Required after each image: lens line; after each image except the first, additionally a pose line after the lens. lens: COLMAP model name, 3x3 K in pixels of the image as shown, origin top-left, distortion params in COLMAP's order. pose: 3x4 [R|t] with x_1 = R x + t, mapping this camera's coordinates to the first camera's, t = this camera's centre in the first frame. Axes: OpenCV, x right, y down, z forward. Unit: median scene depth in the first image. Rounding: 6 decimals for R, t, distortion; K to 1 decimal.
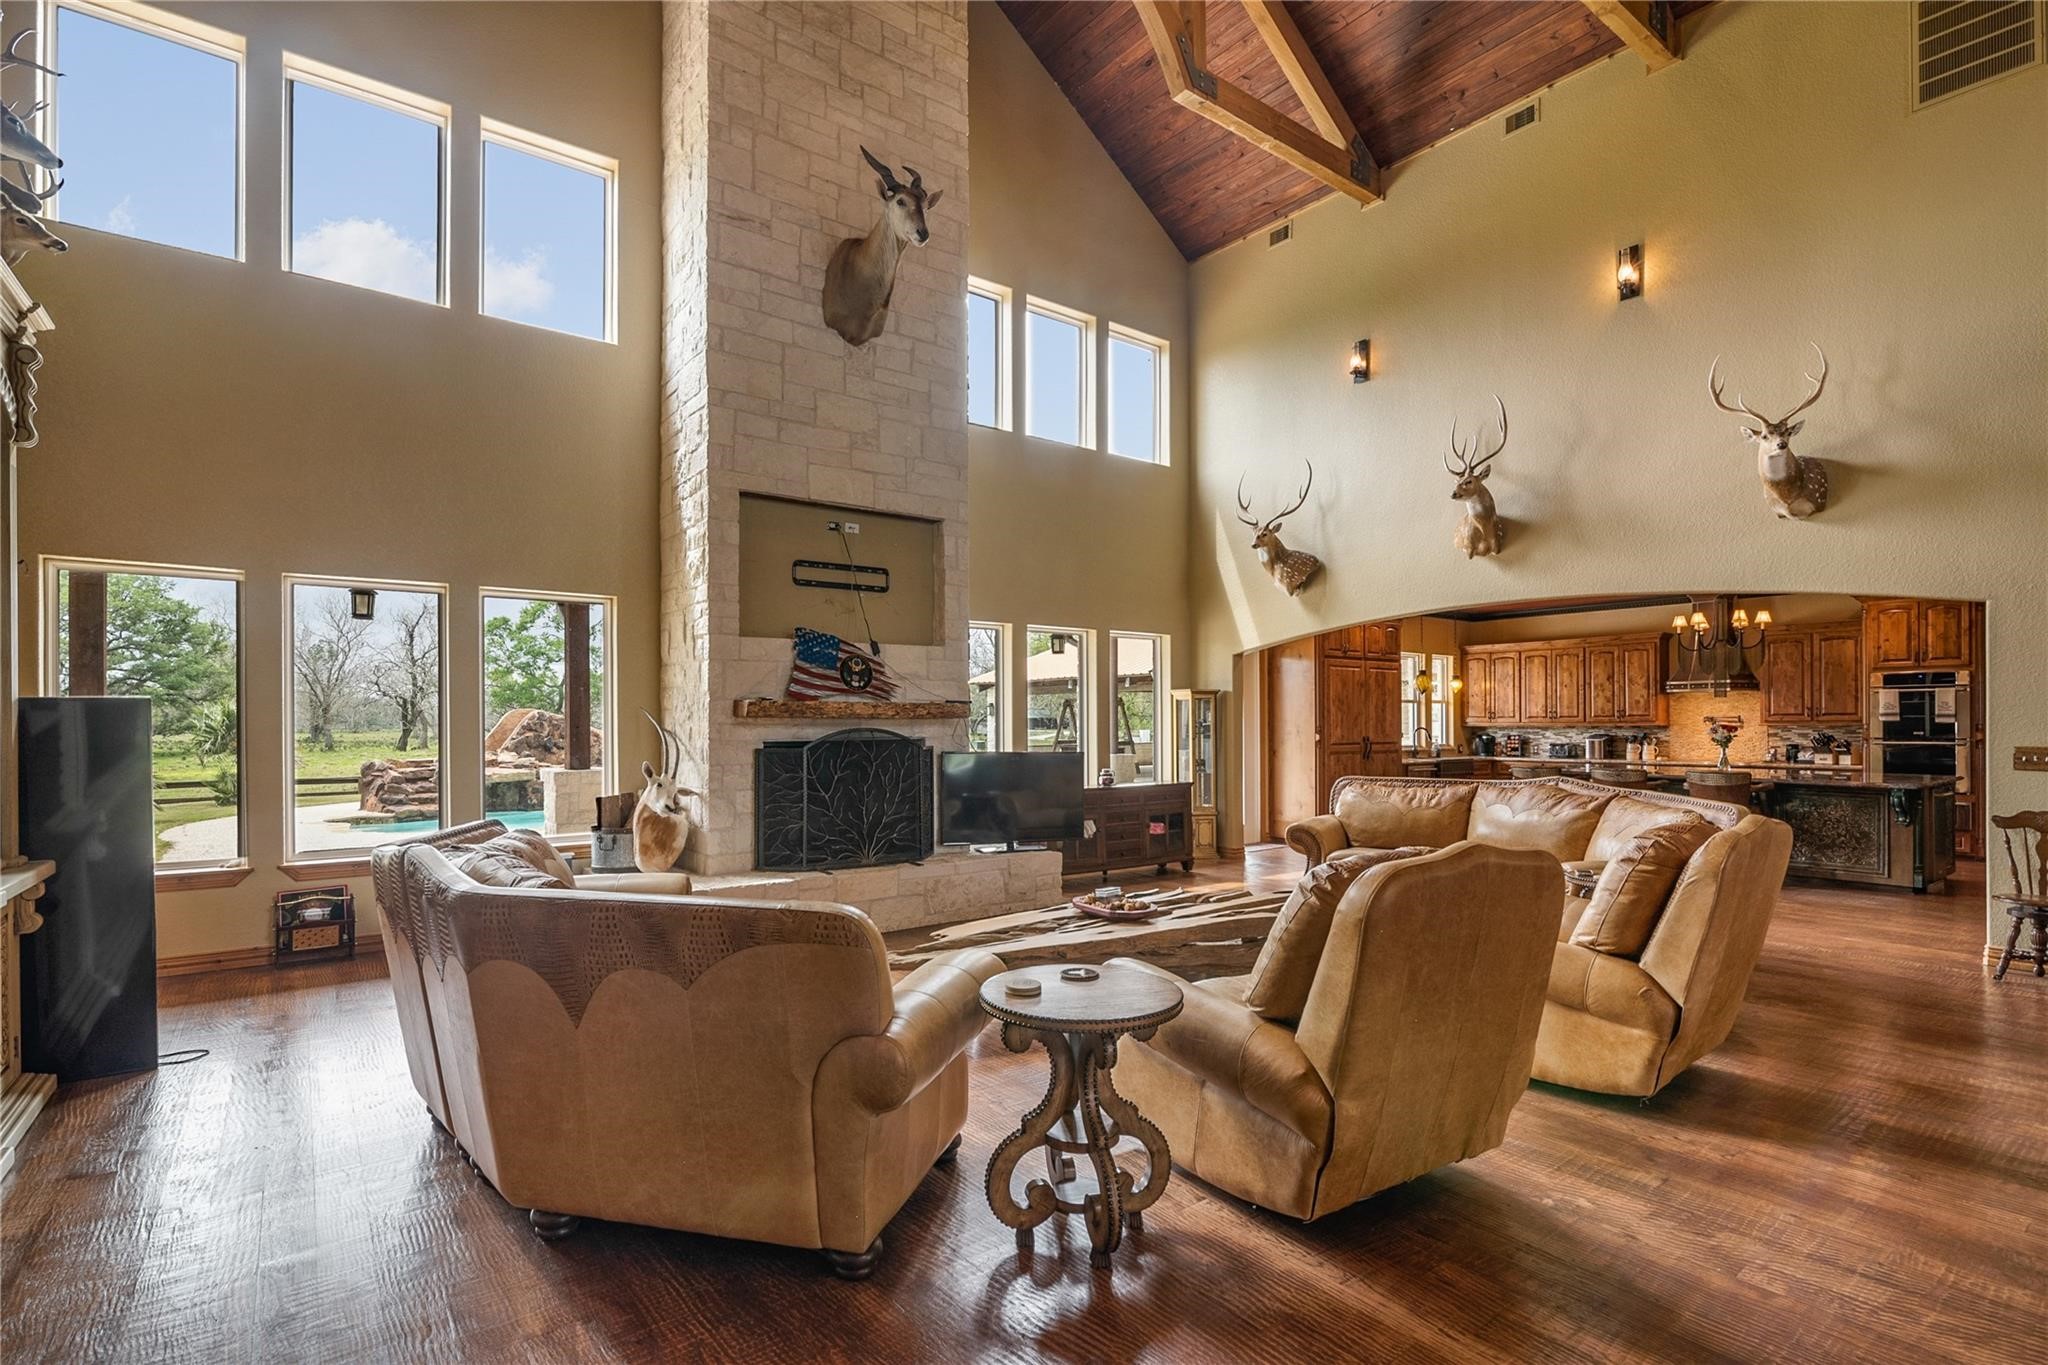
lens RADIAL K [[962.2, 0, 1031.0], [0, 962.2, 721.8], [0, 0, 1]] dist [-0.002450, -0.000001]
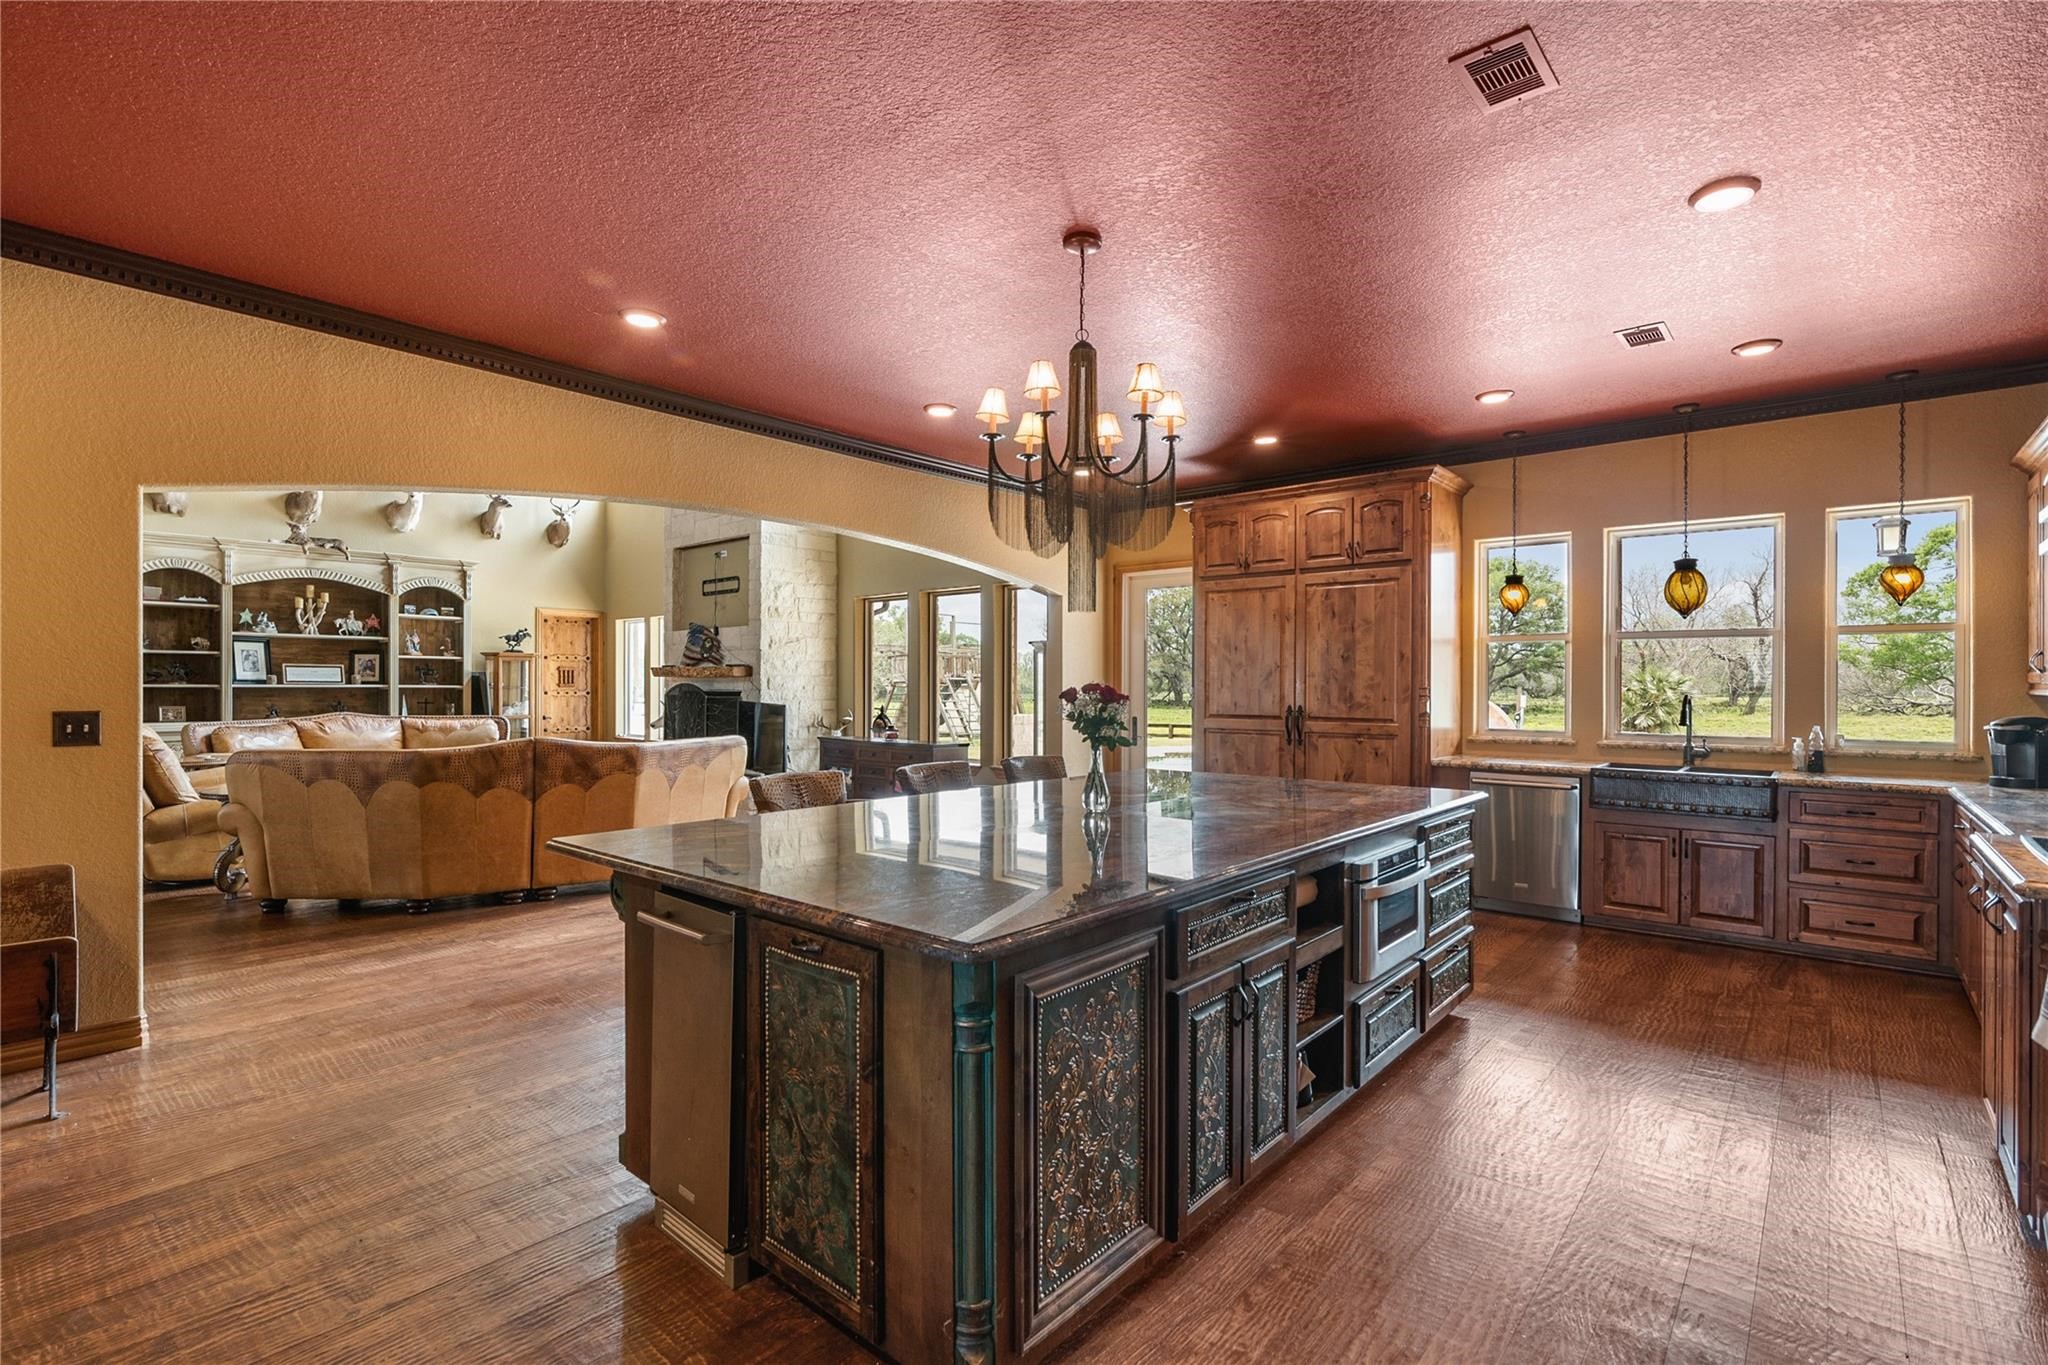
lens RADIAL K [[940.6, 0, 1024.0], [0, 940.6, 682.5], [0, 0, 1]] dist [-0.000915, -0.000049]
pose [[0.202163, 0.001152, -0.979351, 0.898205], [-0.002761, 0.999996, 0.000606, 0.001316], [0.979348, 0.002582, 0.202165, 0.759171]]
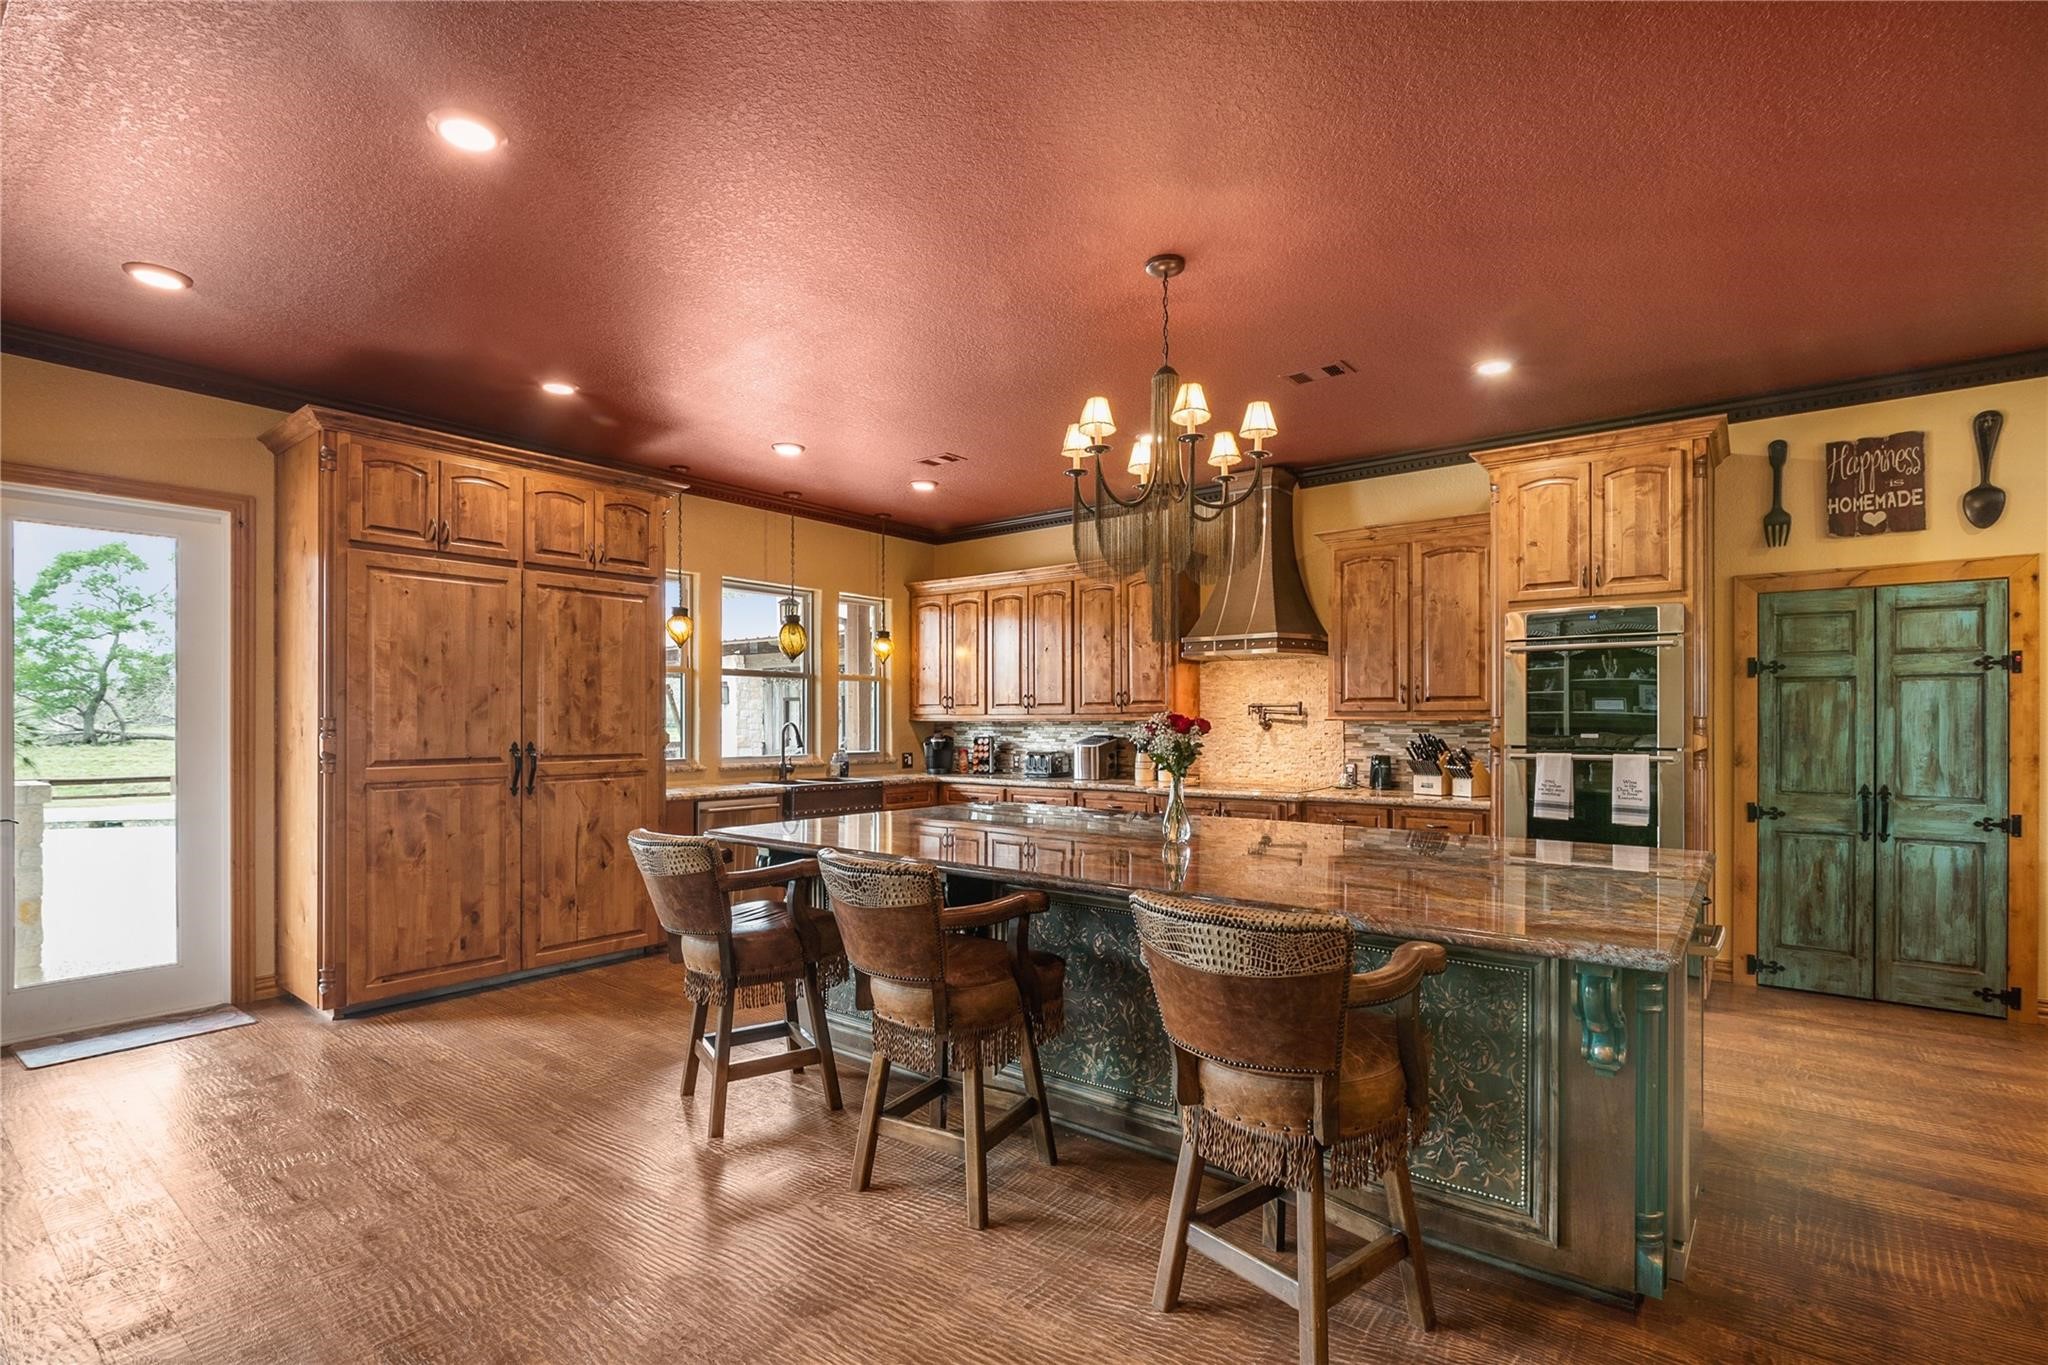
lens RADIAL K [[962.2, 0, 1031.0], [0, 962.2, 721.8], [0, 0, 1]] dist [-0.002450, -0.000001]
pose [[0.965125, 0.002723, 0.261775, 0.473983], [-0.003601, 0.999989, 0.002873, 0.003865], [-0.261764, -0.003716, 0.965125, 0.545284]]
